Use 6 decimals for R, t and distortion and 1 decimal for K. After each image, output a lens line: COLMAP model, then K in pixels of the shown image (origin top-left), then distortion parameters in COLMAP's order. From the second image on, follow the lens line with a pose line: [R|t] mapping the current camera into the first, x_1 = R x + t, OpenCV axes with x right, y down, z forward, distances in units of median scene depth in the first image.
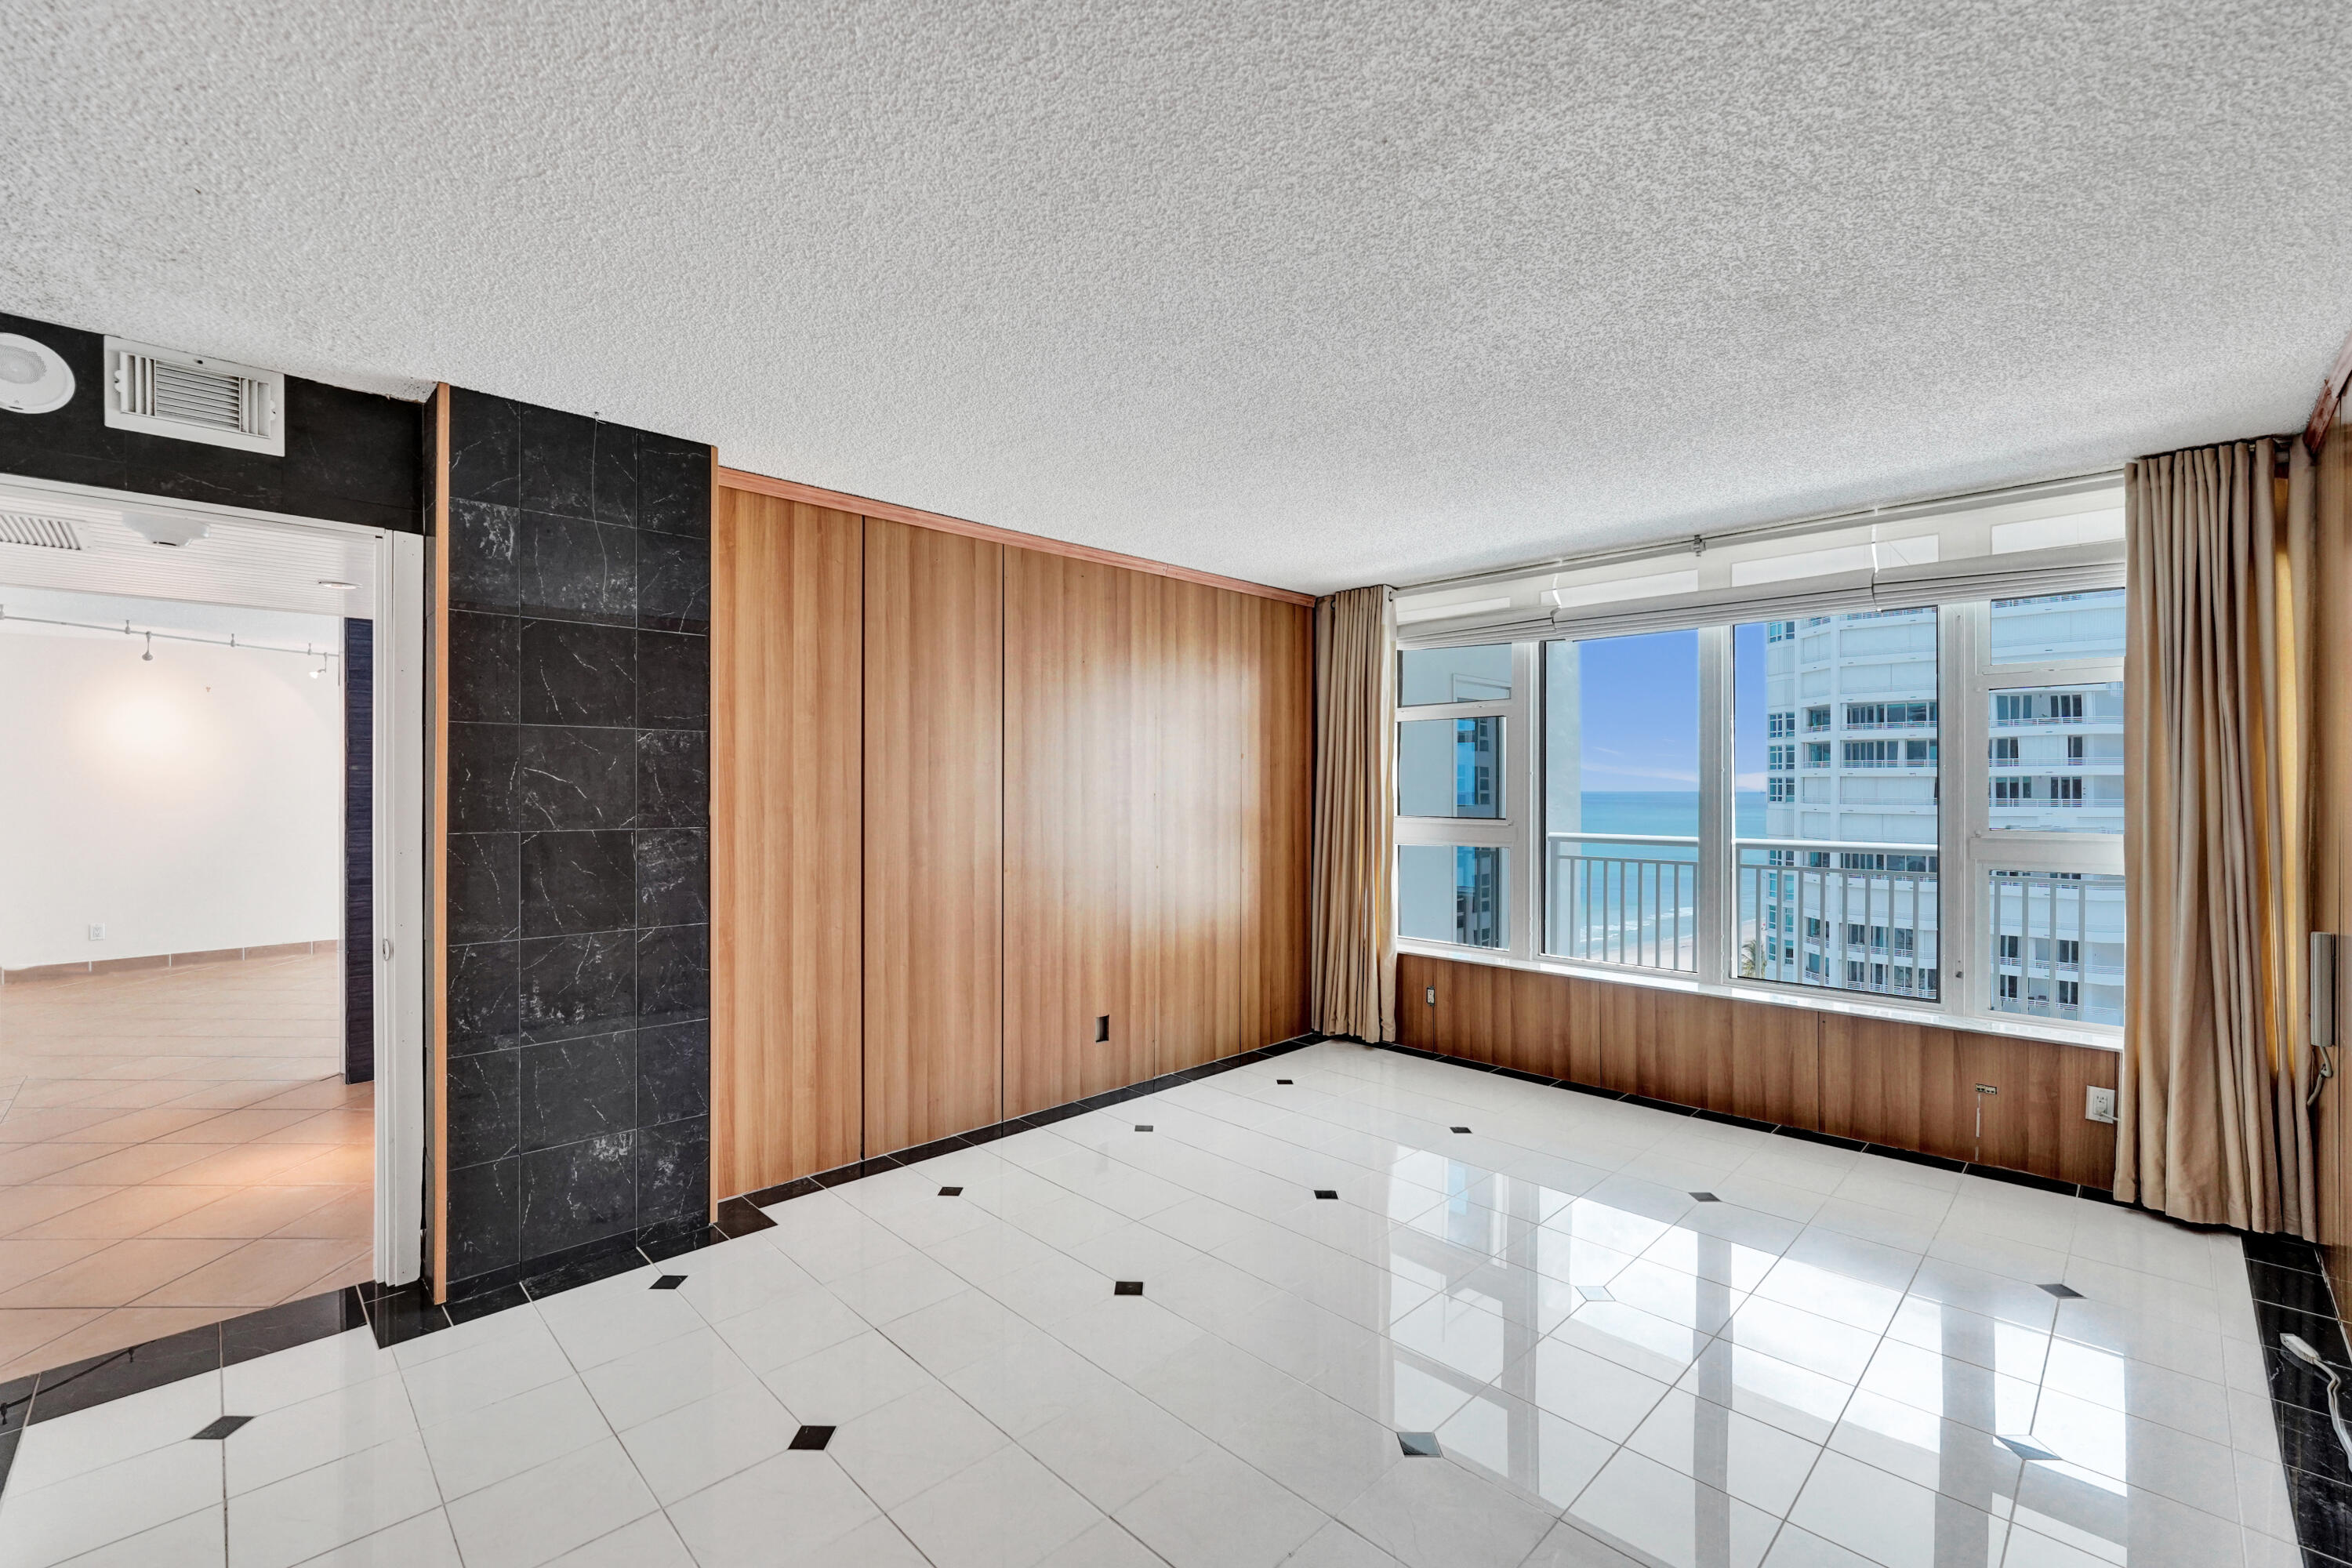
lens RADIAL K [[1001.1, 0, 1204.3], [0, 1001.1, 773.8], [0, 0, 1]] dist [-0.008080, -0.000117]
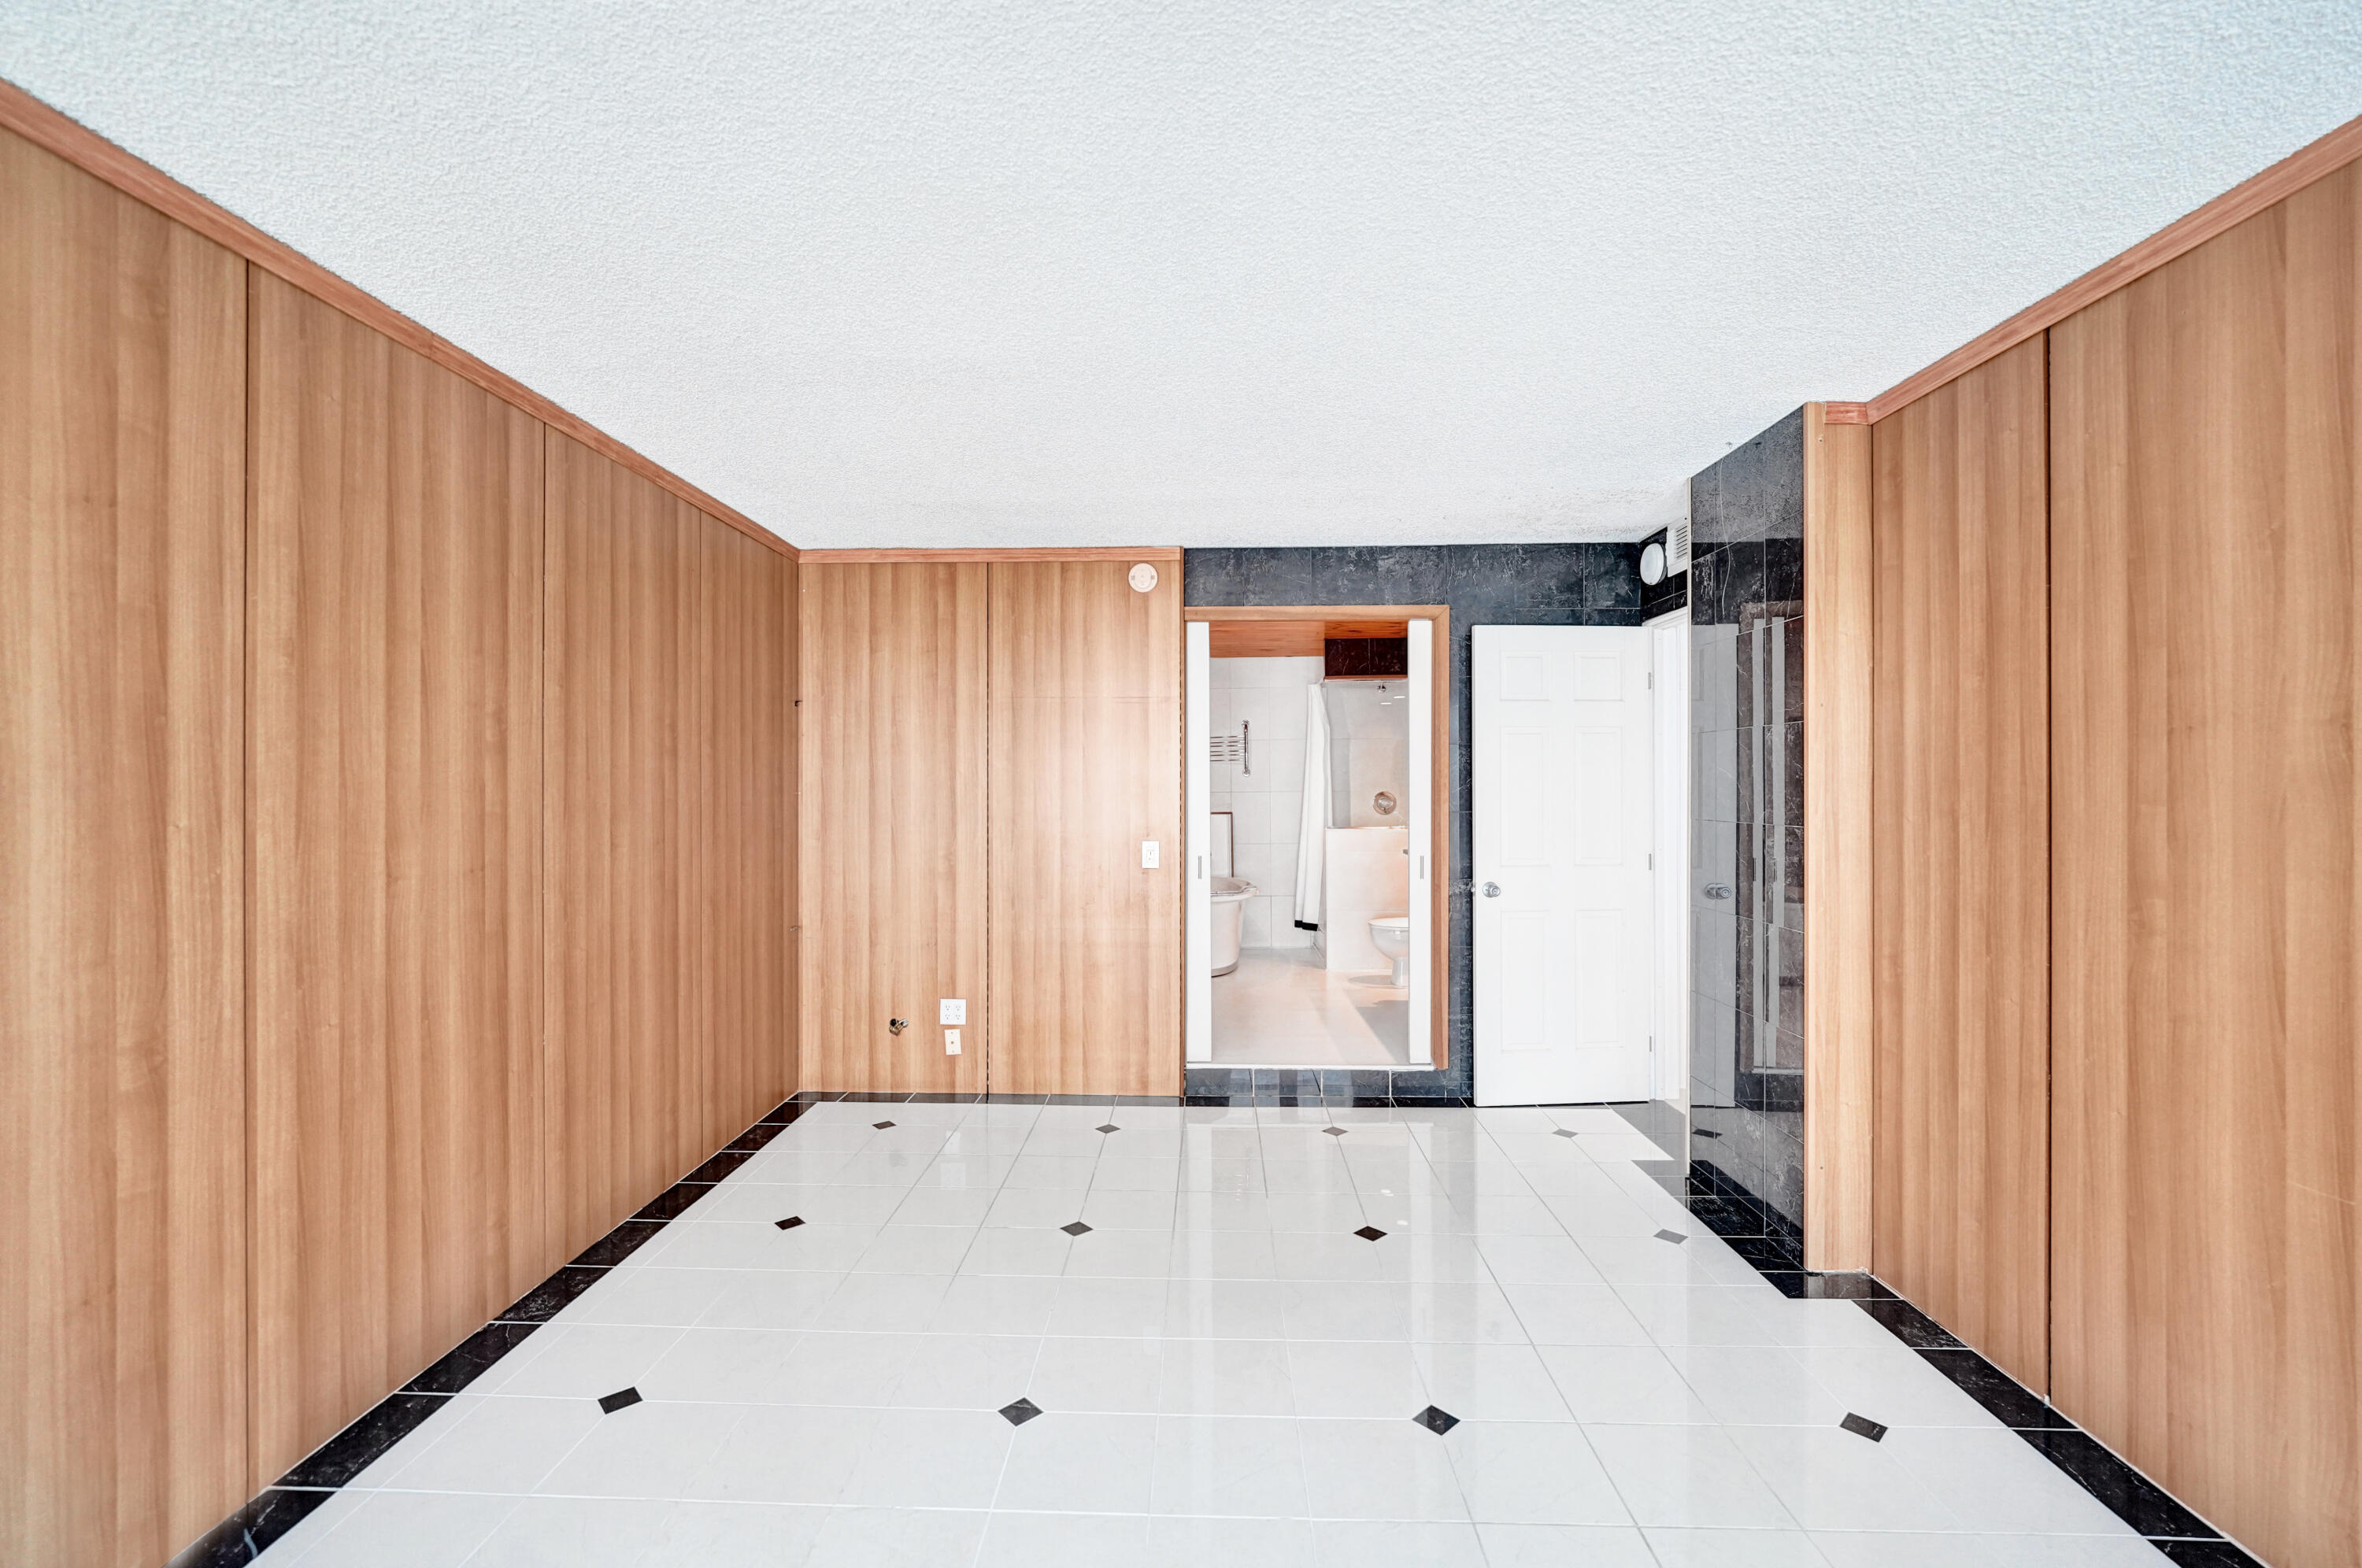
lens RADIAL K [[1001.3, 0, 1183.0], [0, 1001.3, 788.7], [0, 0, 1]] dist [-0.014956, 0.002836]
pose [[-0.740085, -0.005555, -0.672491, 0.462655], [0.000929, 0.999956, -0.009282, 0.024082], [0.672513, -0.007494, -0.740047, 1.139858]]
